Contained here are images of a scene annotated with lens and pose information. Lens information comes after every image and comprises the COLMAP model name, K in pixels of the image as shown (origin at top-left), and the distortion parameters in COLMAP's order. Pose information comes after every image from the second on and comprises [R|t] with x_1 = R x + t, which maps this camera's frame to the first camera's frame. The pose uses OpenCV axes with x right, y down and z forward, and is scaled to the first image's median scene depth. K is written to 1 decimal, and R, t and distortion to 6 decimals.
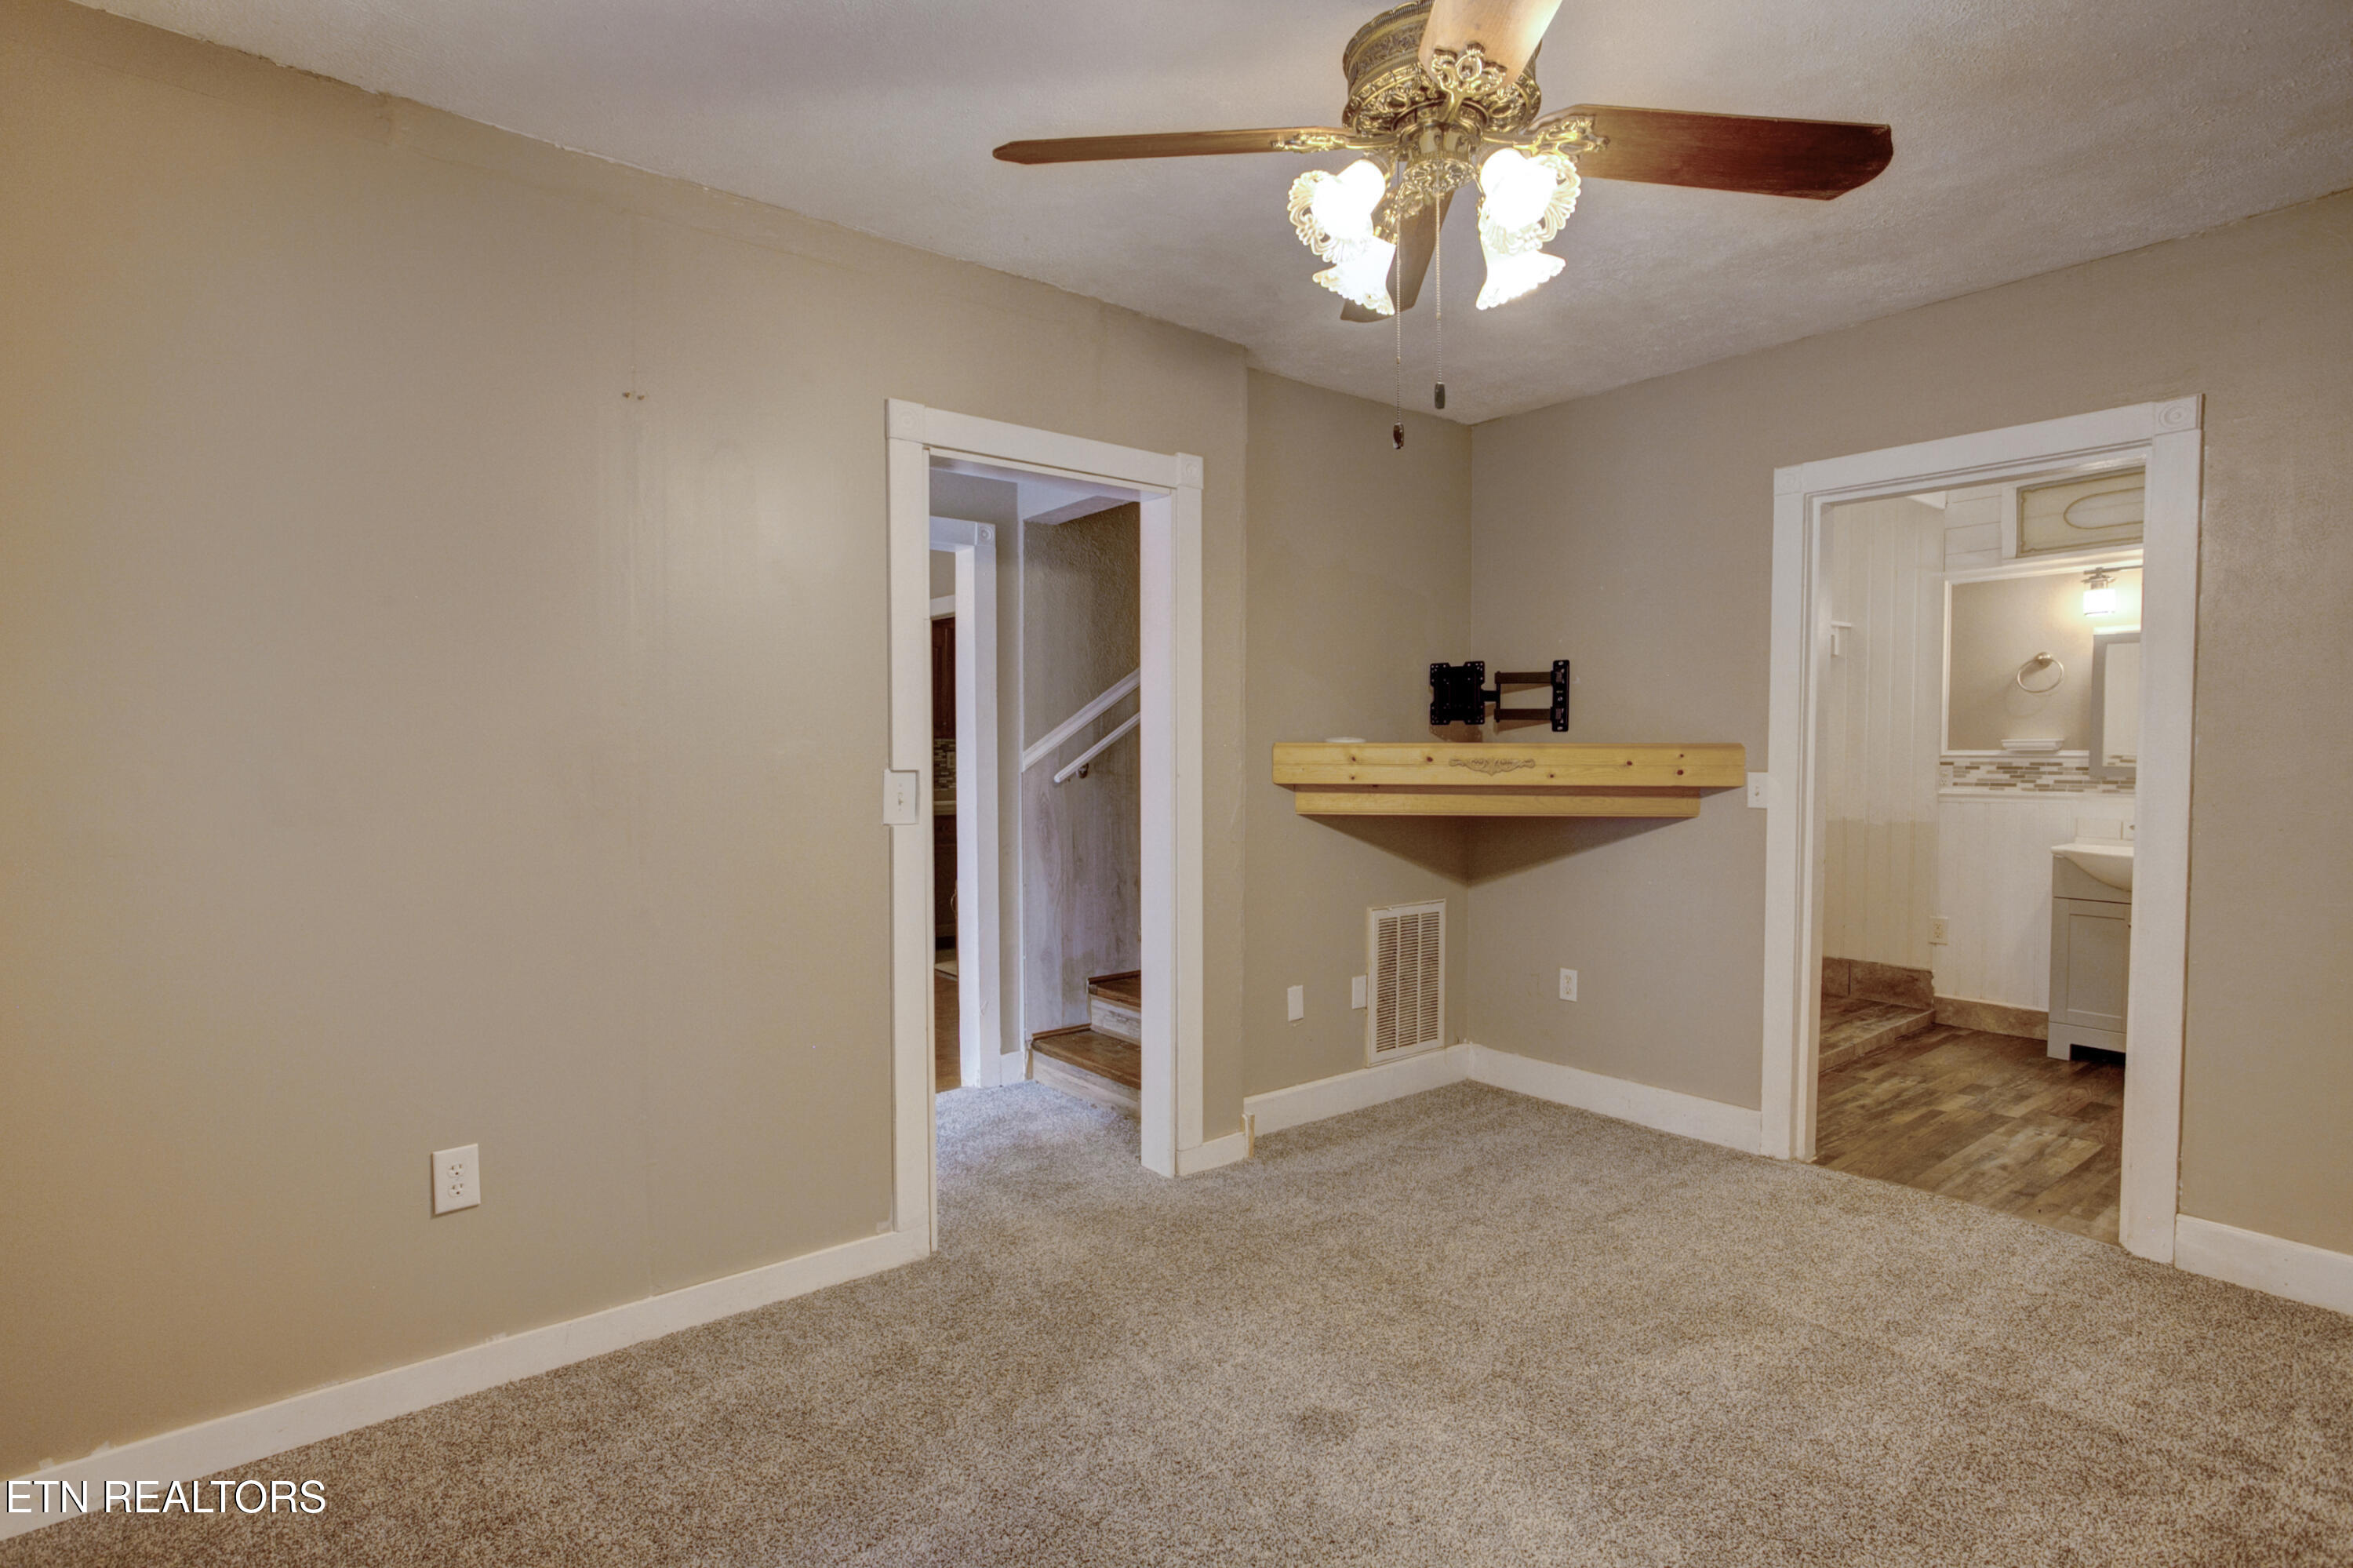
lens RADIAL K [[1170.7, 0, 1163.7], [0, 1170.7, 789.4], [0, 0, 1]] dist [-0.052031, 0.033207]
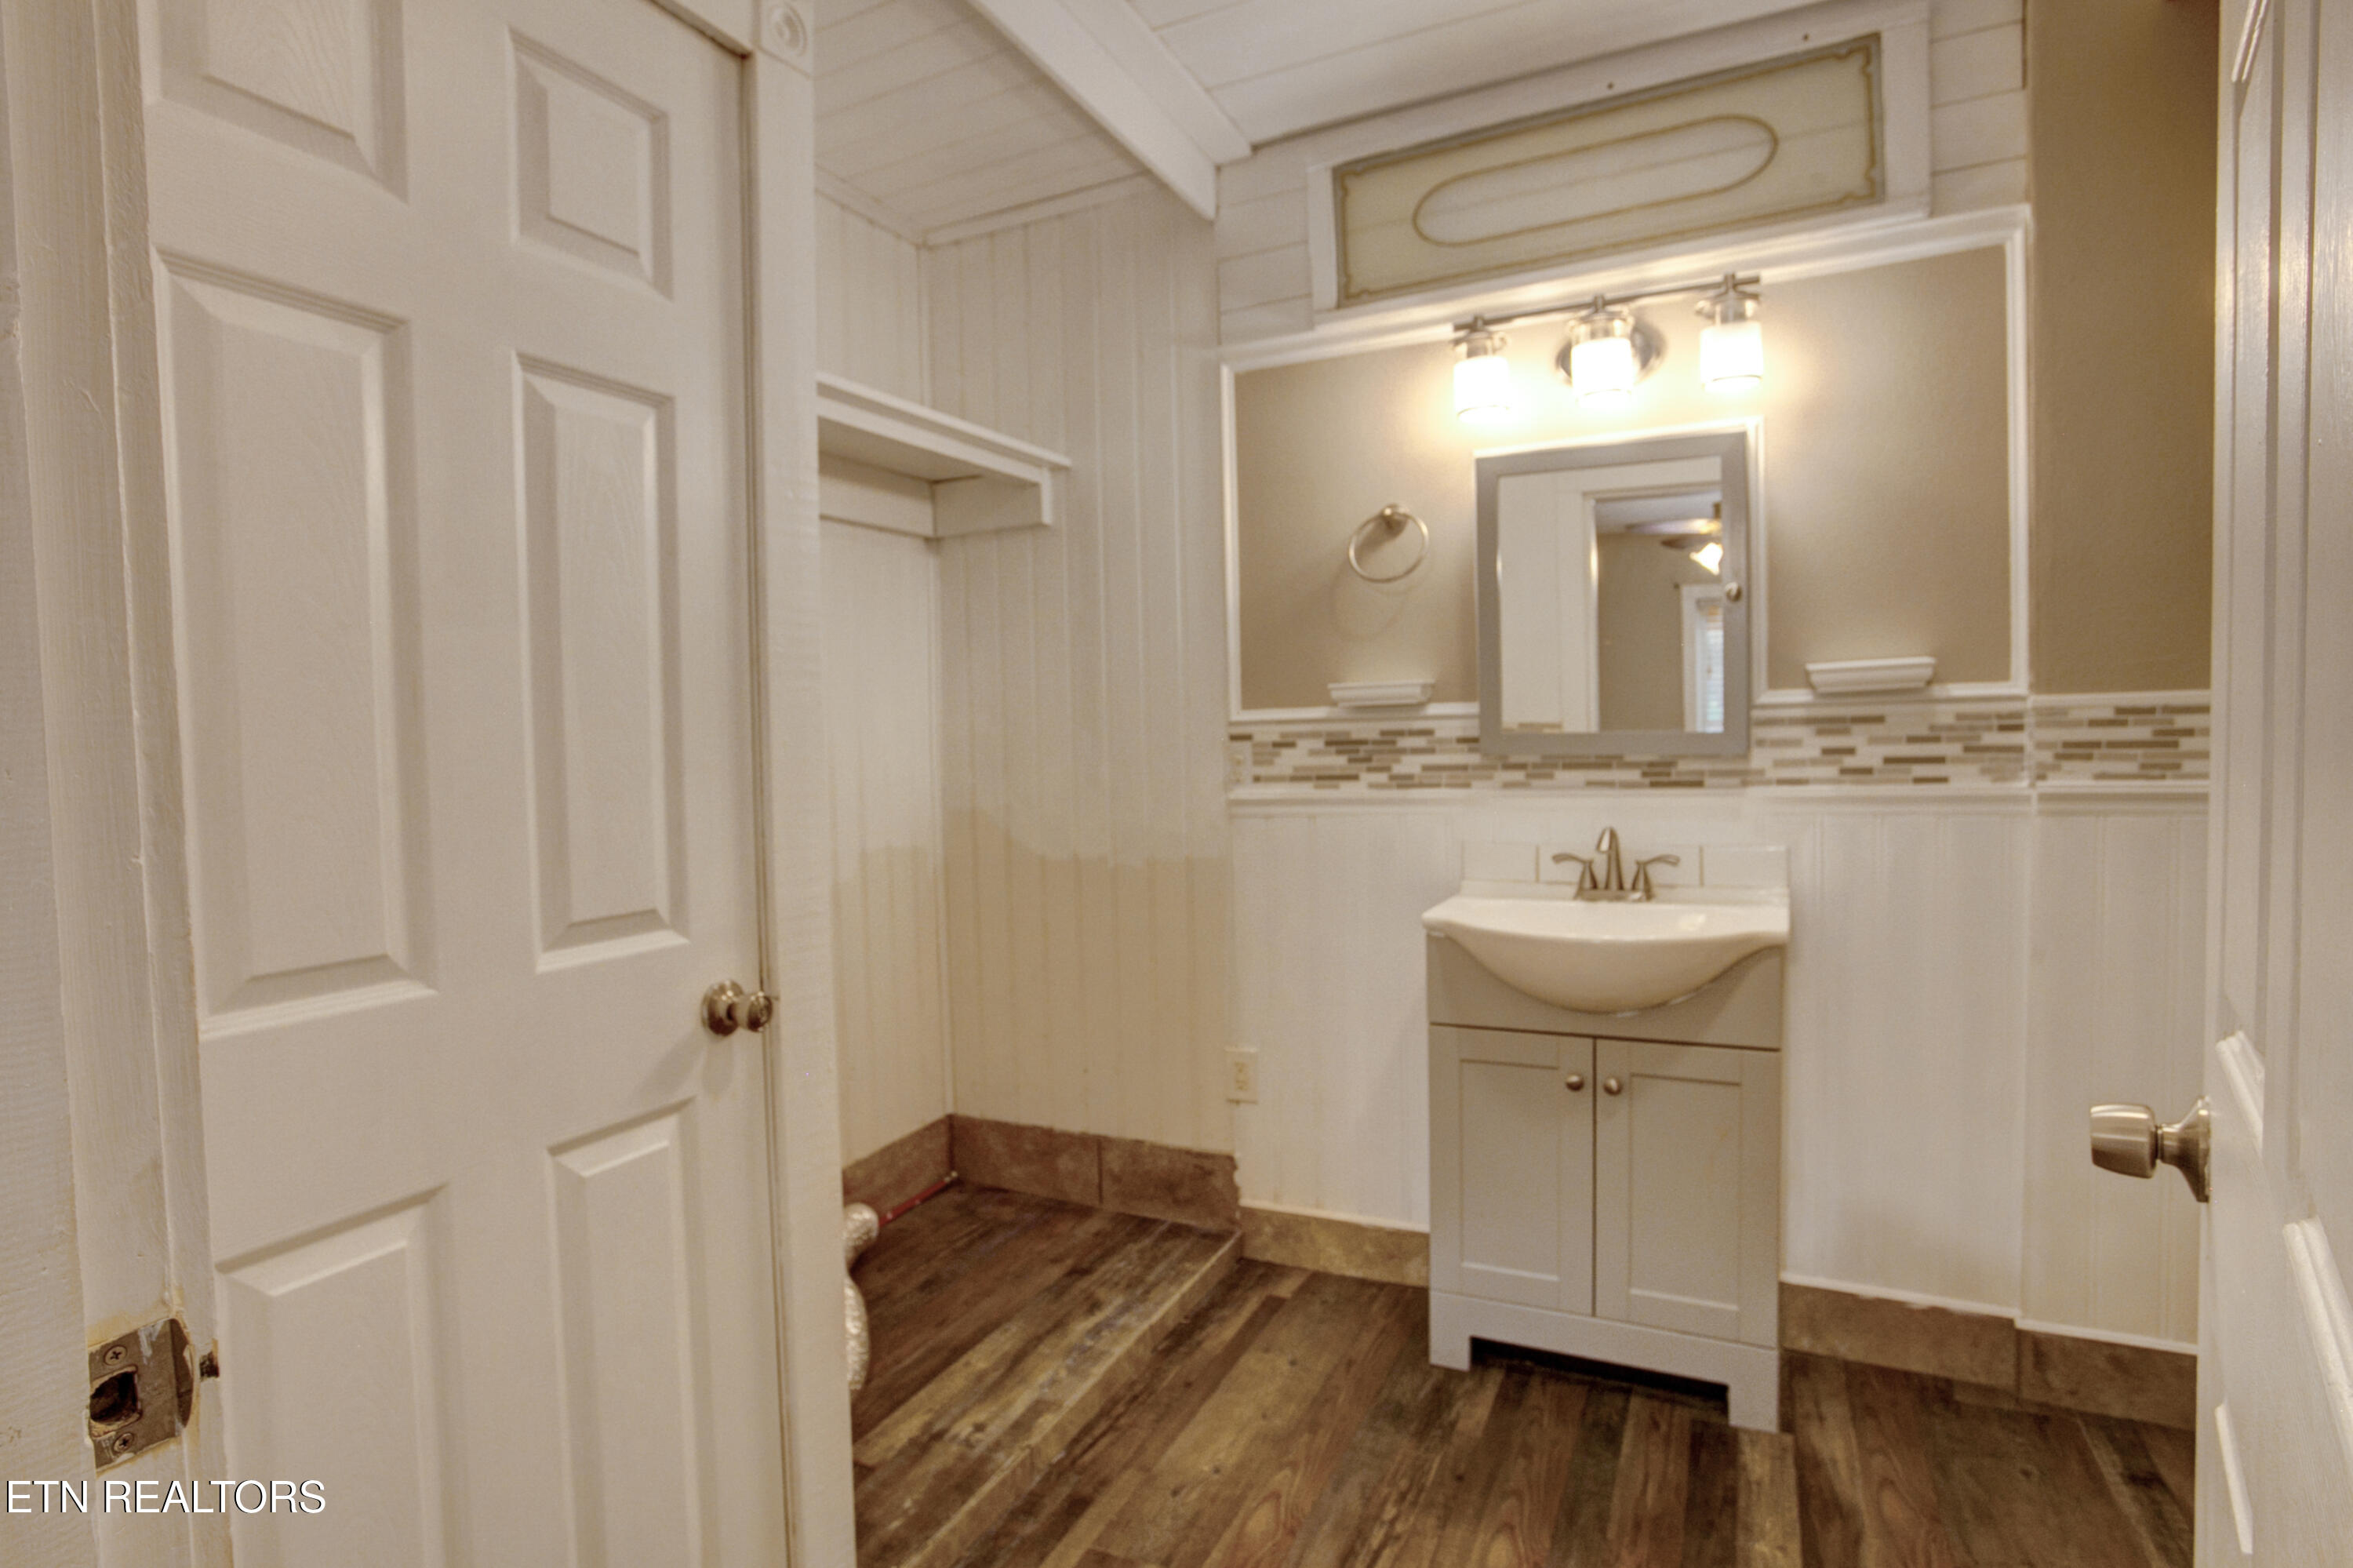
lens RADIAL K [[1206.9, 0, 1172.2], [0, 1206.9, 791.2], [0, 0, 1]] dist [-0.069134, 0.037261]
pose [[0.896577, -0.042178, 0.440874, 0.521518], [0.041475, 0.999076, 0.011235, -0.008214], [-0.440941, 0.008213, 0.897499, 0.674134]]
